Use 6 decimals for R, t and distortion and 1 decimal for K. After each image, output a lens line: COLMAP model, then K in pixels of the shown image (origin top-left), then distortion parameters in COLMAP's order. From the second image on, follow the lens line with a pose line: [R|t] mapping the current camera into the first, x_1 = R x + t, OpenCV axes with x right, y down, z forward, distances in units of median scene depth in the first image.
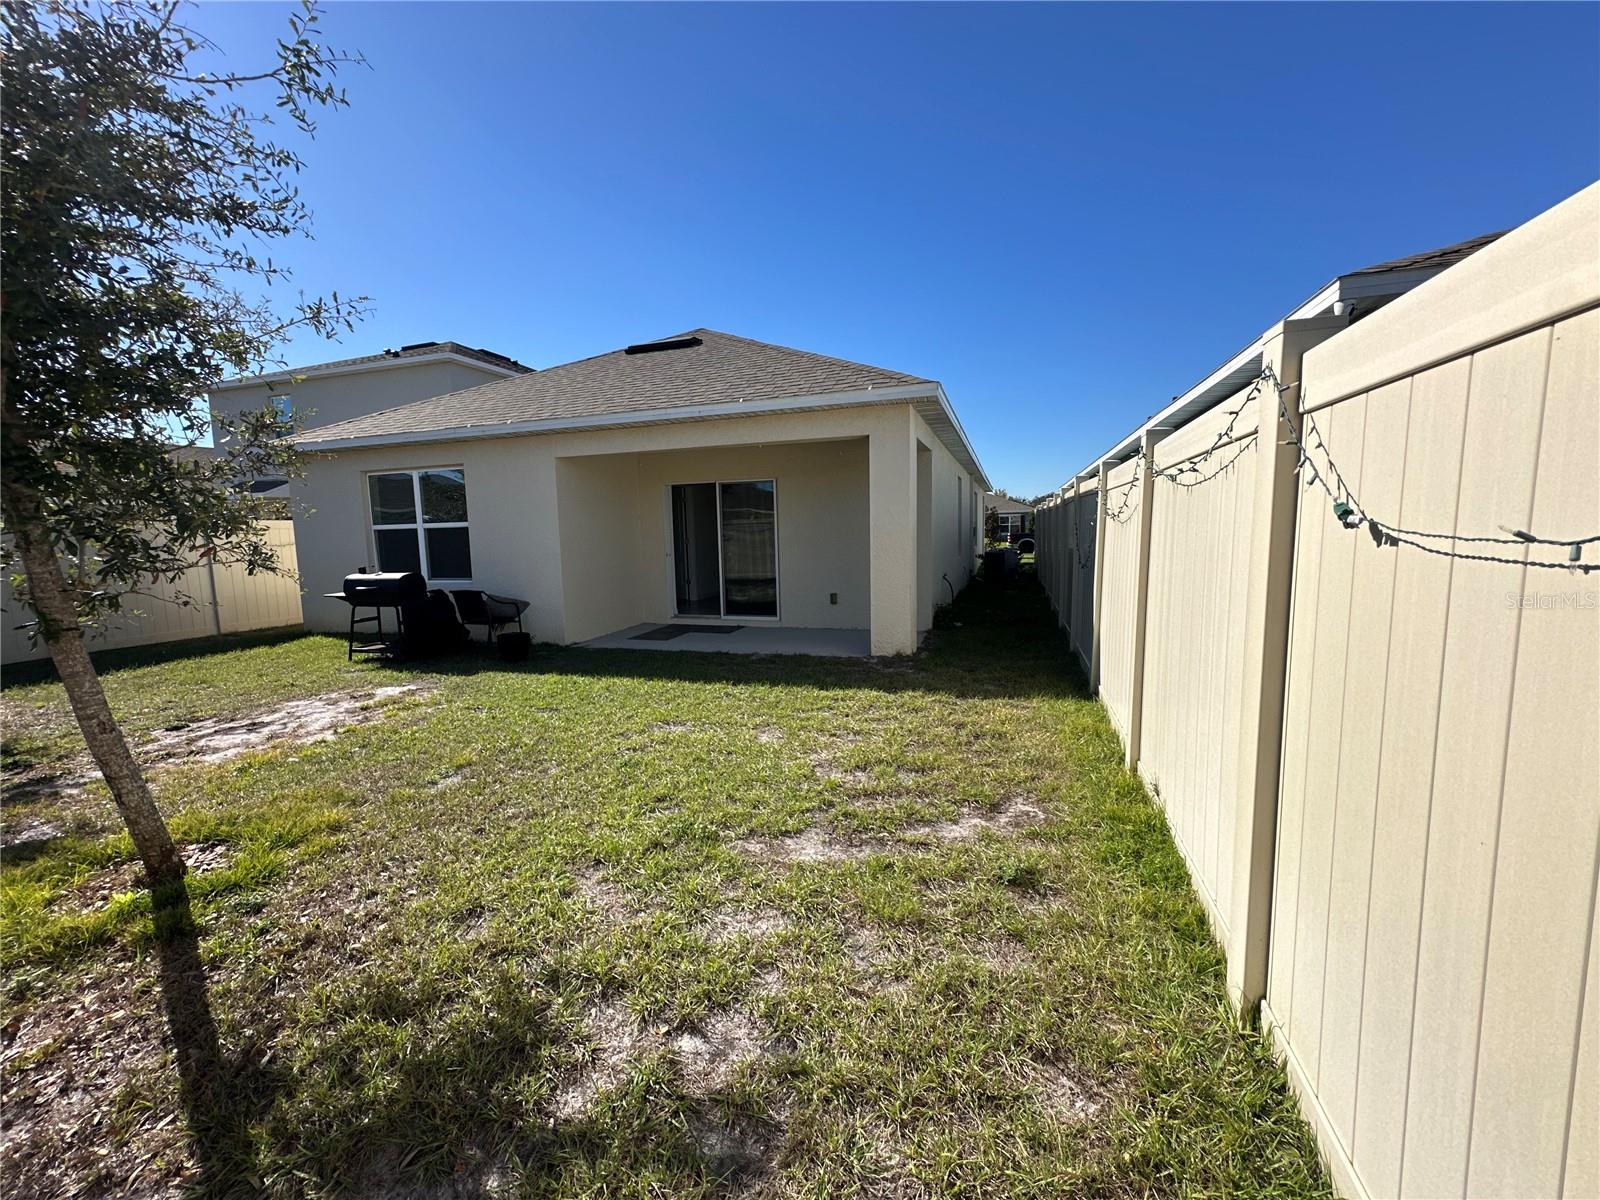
lens RADIAL K [[638.0, 0, 798.0], [0, 638.0, 599.8], [0, 0, 1]] dist [-0.002841, 0.000837]
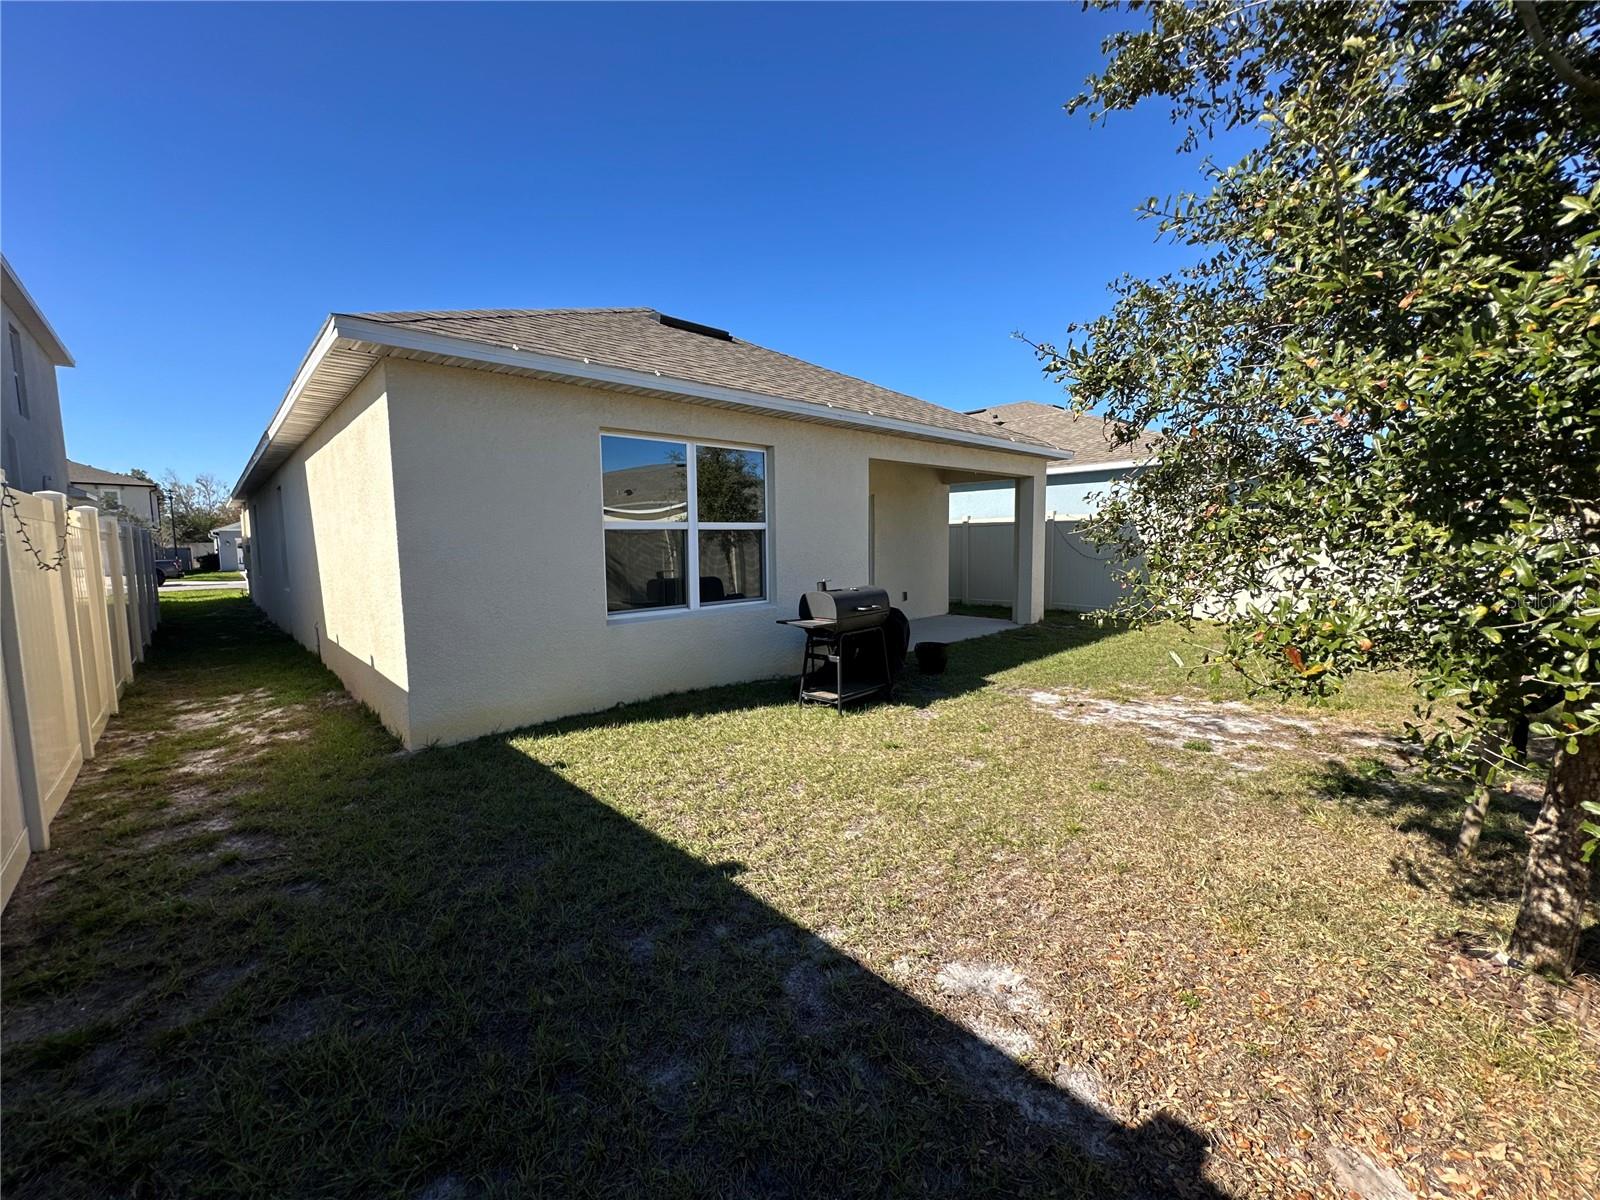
lens RADIAL K [[638.0, 0, 800.0], [0, 638.0, 598.3], [0, 0, 1]] dist [-0.002841, 0.000837]
pose [[0.472739, -0.068732, 0.878518, -1.141170], [0.099082, 0.994777, 0.024510, -0.044250], [-0.875614, 0.075458, 0.477080, 0.590636]]
